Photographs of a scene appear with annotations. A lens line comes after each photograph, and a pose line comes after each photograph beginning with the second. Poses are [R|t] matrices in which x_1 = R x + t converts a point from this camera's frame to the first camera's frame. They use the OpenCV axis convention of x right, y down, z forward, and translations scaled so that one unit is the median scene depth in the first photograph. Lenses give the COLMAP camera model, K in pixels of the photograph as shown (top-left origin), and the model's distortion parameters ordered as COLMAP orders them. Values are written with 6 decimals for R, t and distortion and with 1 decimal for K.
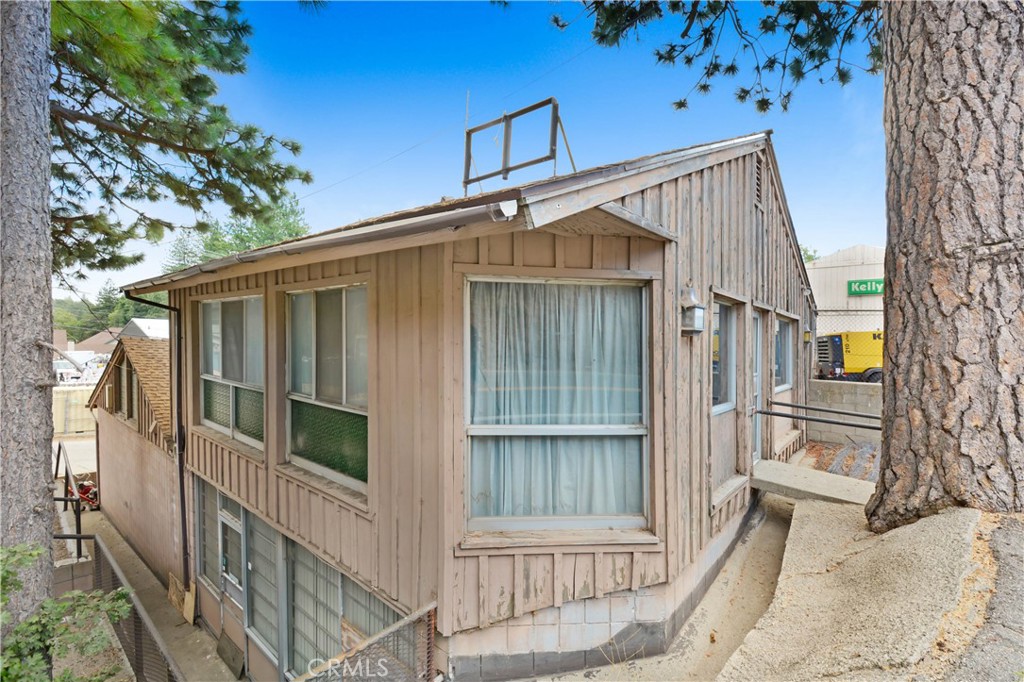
lens RADIAL K [[451.5, 0, 512.1], [0, 451.5, 358.1], [0, 0, 1]] dist [0.002270, -0.000079]
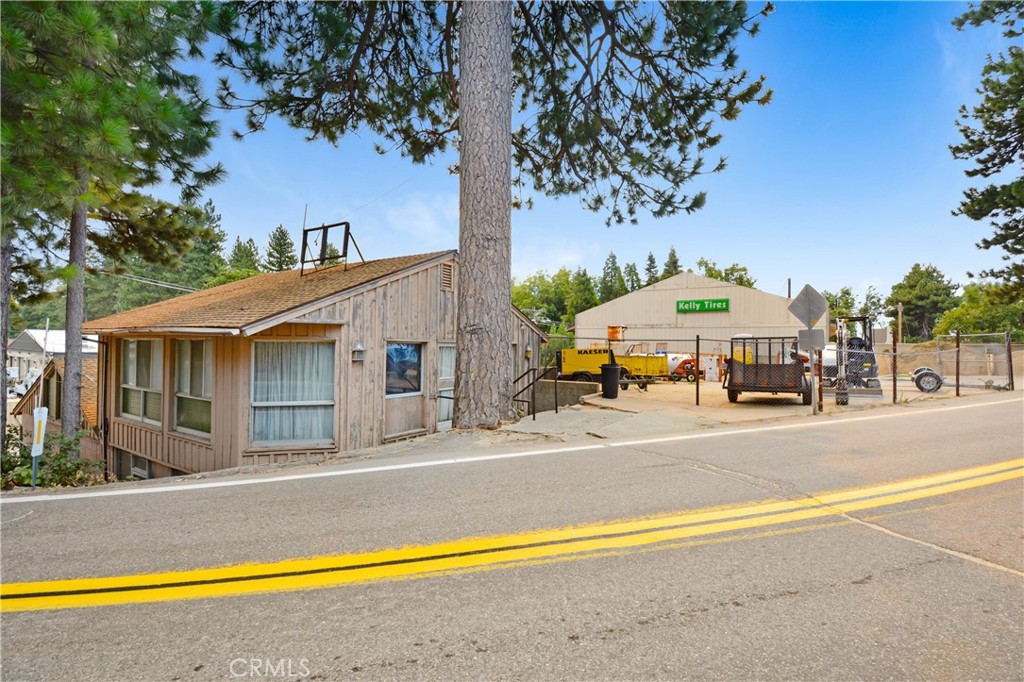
lens RADIAL K [[453.3, 0, 515.5], [0, 453.3, 337.0], [0, 0, 1]] dist [0.007916, -0.016191]
pose [[0.989596, -0.007433, 0.143683, 0.494146], [0.015922, 0.998188, -0.058021, -0.018031], [-0.142991, 0.059705, 0.987921, -0.840250]]
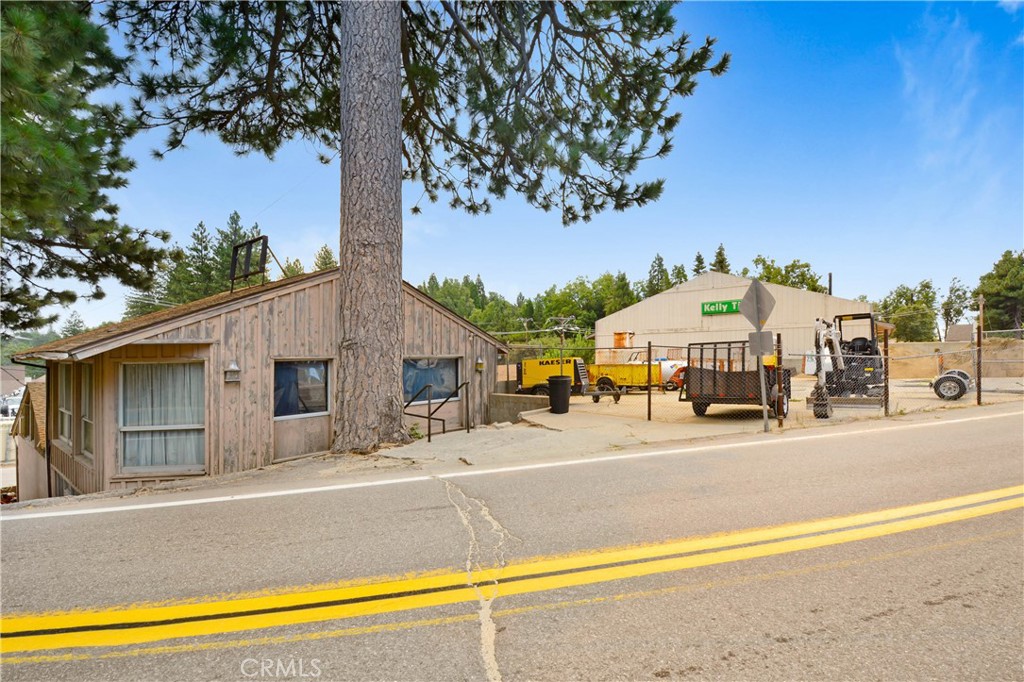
lens RADIAL K [[458.1, 0, 513.3], [0, 458.1, 351.2], [0, 0, 1]] dist [-0.001515, -0.007988]
pose [[0.998606, -0.037695, 0.036936, 0.967140], [0.039522, 0.997963, -0.050073, -0.022265], [-0.034973, 0.051463, 0.998062, -0.748554]]
